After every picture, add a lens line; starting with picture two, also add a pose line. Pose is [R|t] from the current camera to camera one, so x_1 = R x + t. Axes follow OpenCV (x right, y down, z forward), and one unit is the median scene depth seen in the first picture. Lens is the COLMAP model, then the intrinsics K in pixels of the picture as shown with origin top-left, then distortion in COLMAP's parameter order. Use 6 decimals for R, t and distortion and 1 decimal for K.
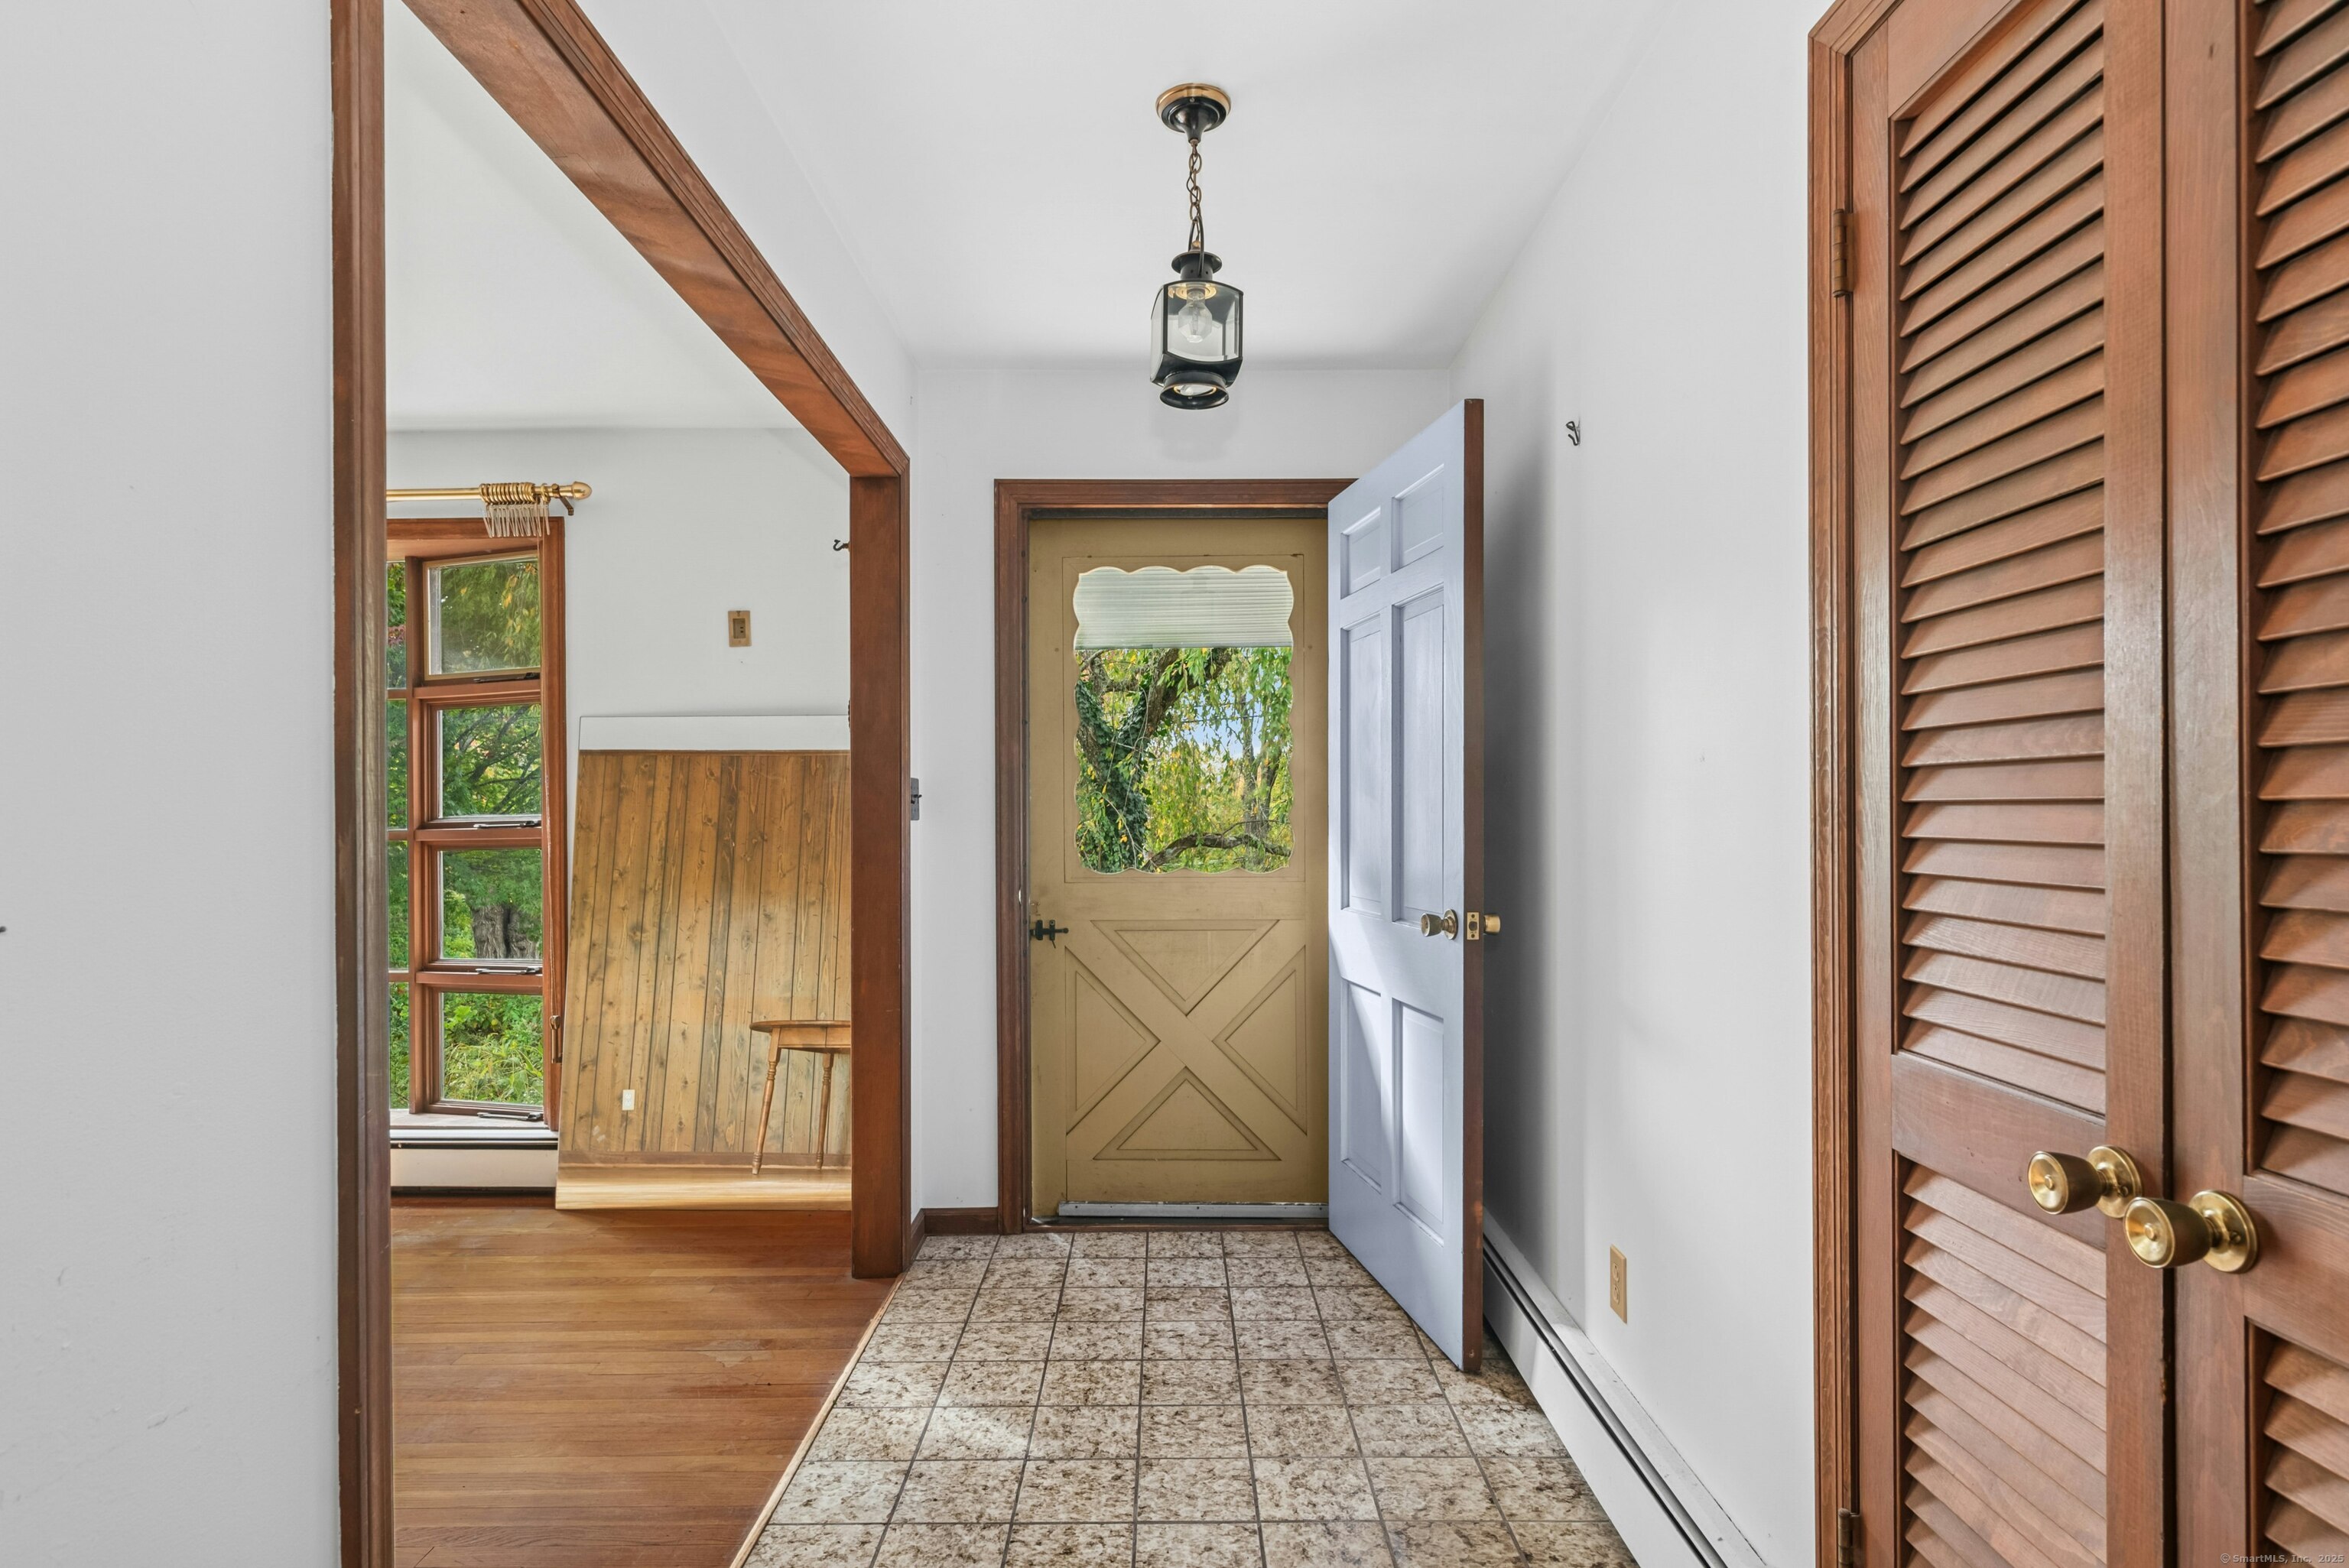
lens RADIAL K [[1290.0, 0, 1173.0], [0, 1290.0, 810.2], [0, 0, 1]] dist [0.001035, 0.000283]
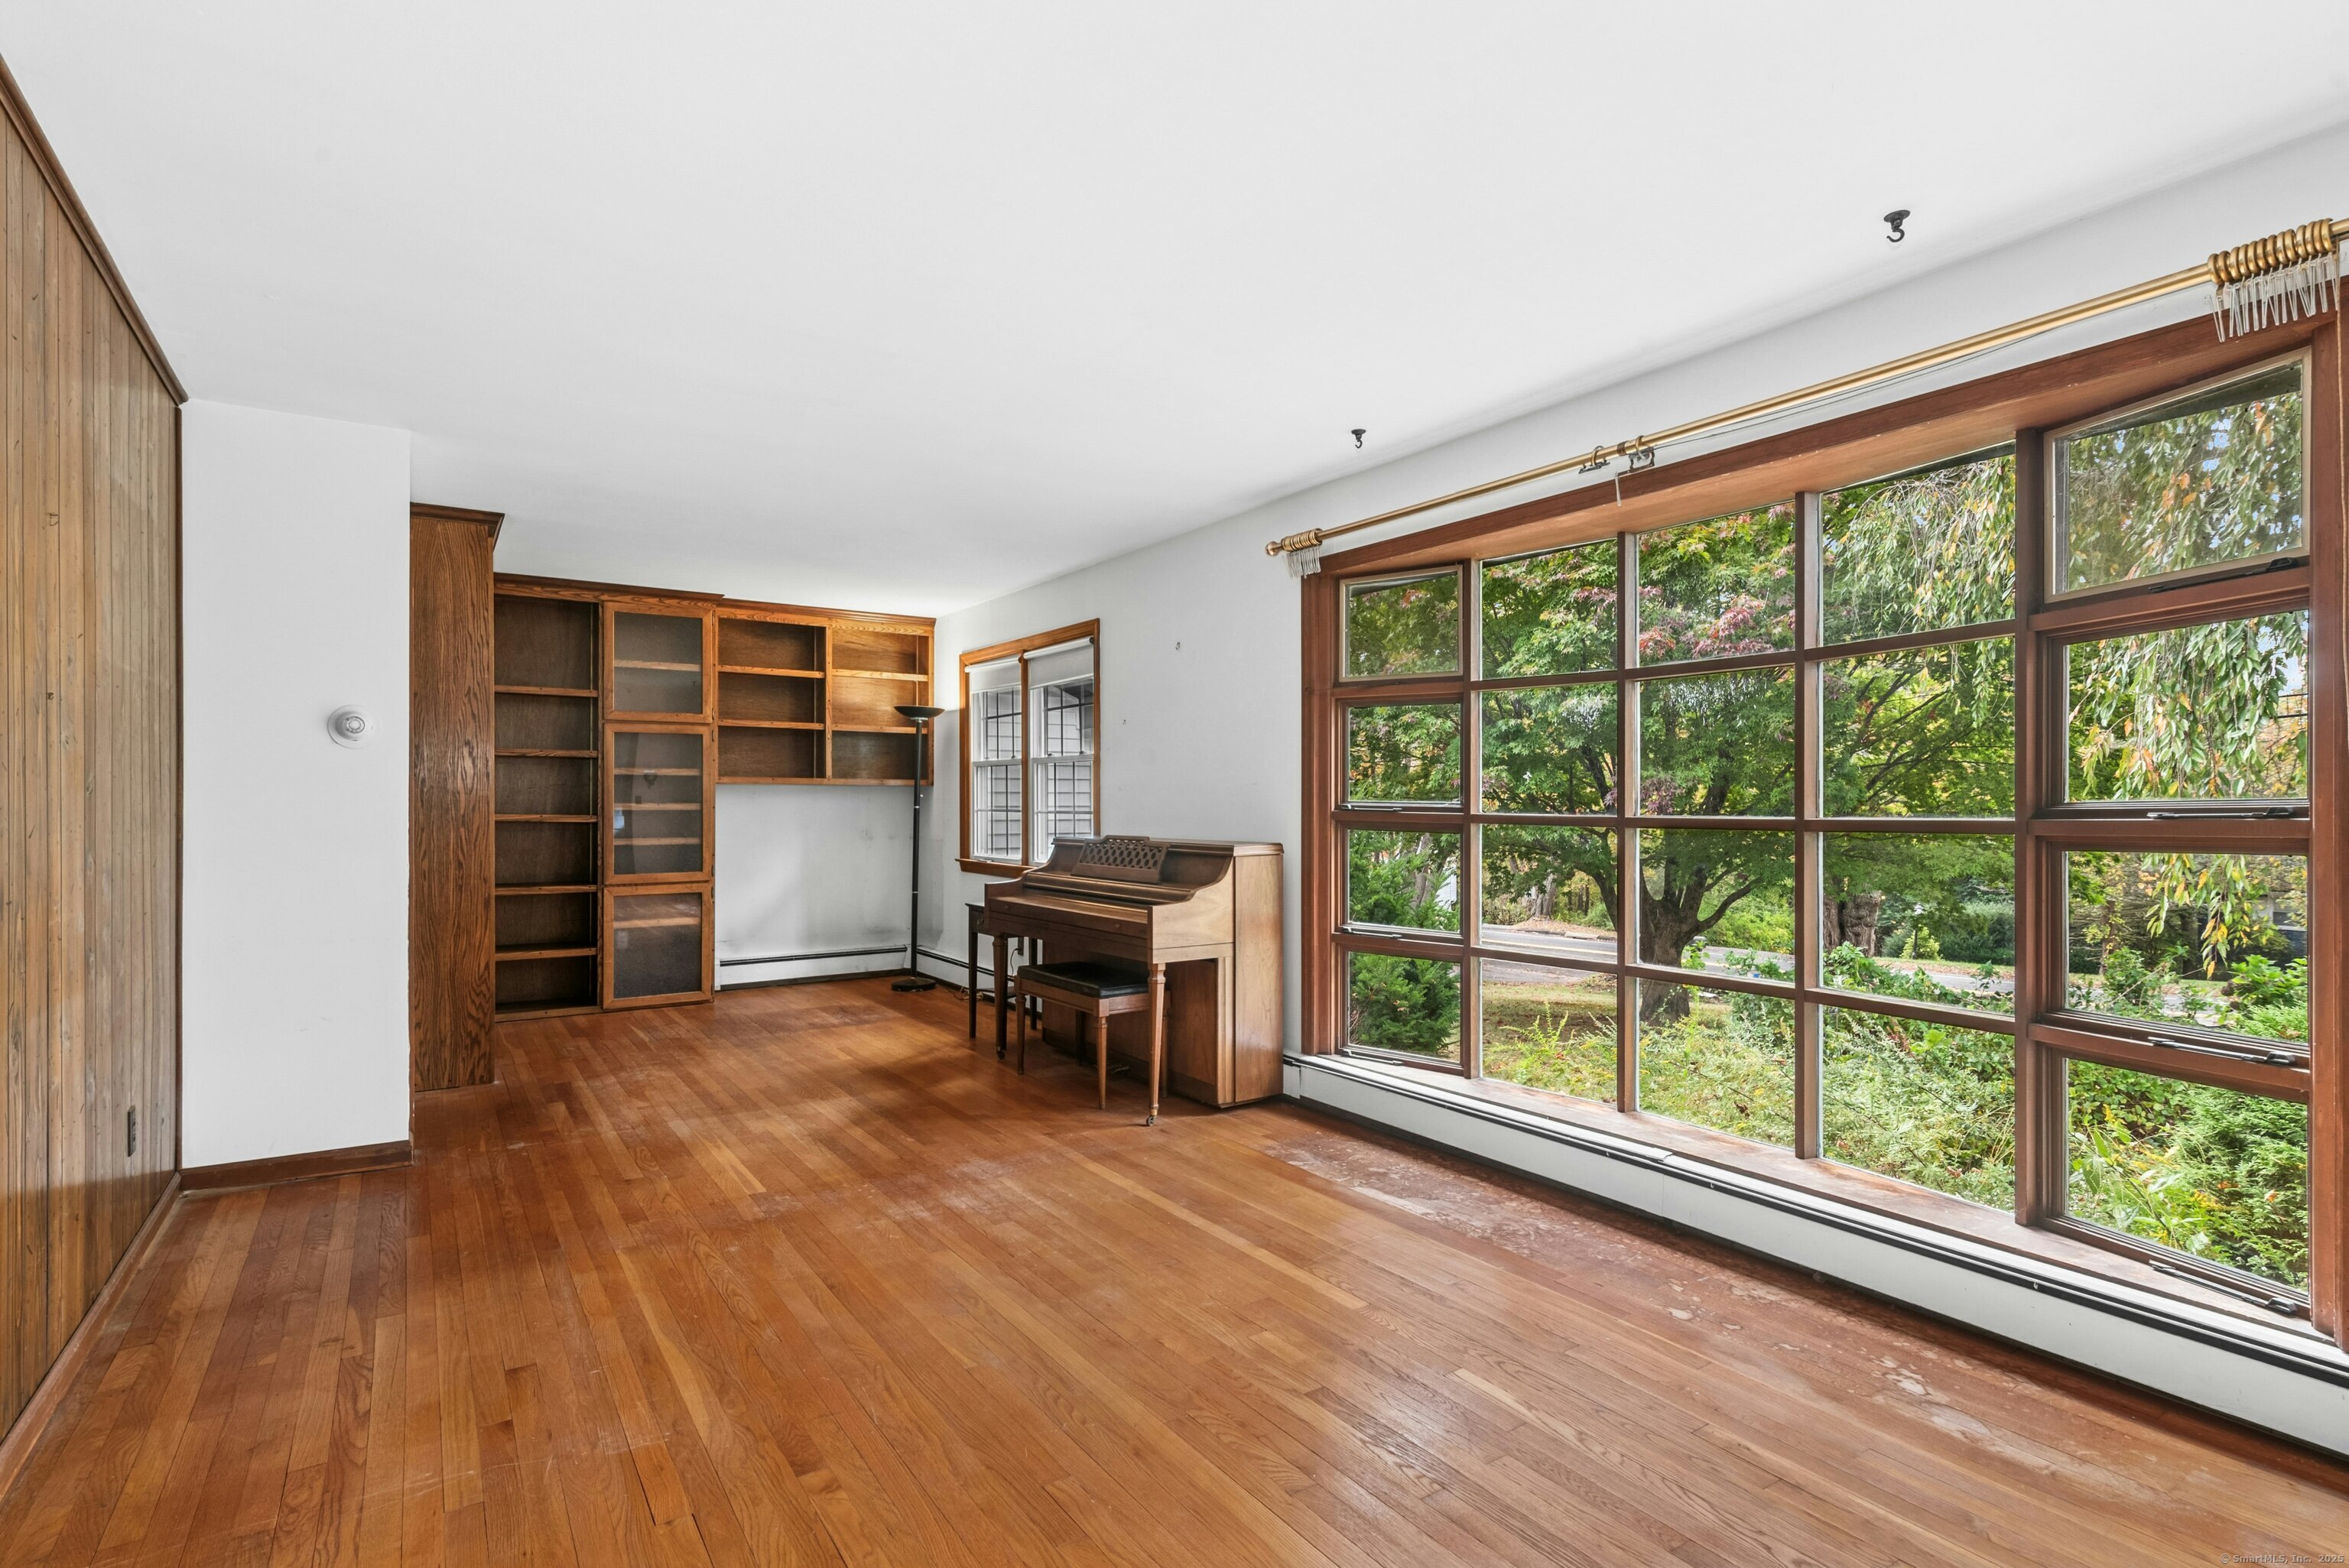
lens RADIAL K [[1128.0, 0, 1174.5], [0, 1128.0, 784.0], [0, 0, 1]] dist [0.002706, 0.000829]
pose [[0.561645, -0.002364, -0.827375, -0.348199], [-0.008306, 0.999929, -0.008495, 0.005547], [0.827337, 0.011643, 0.561585, 0.280208]]
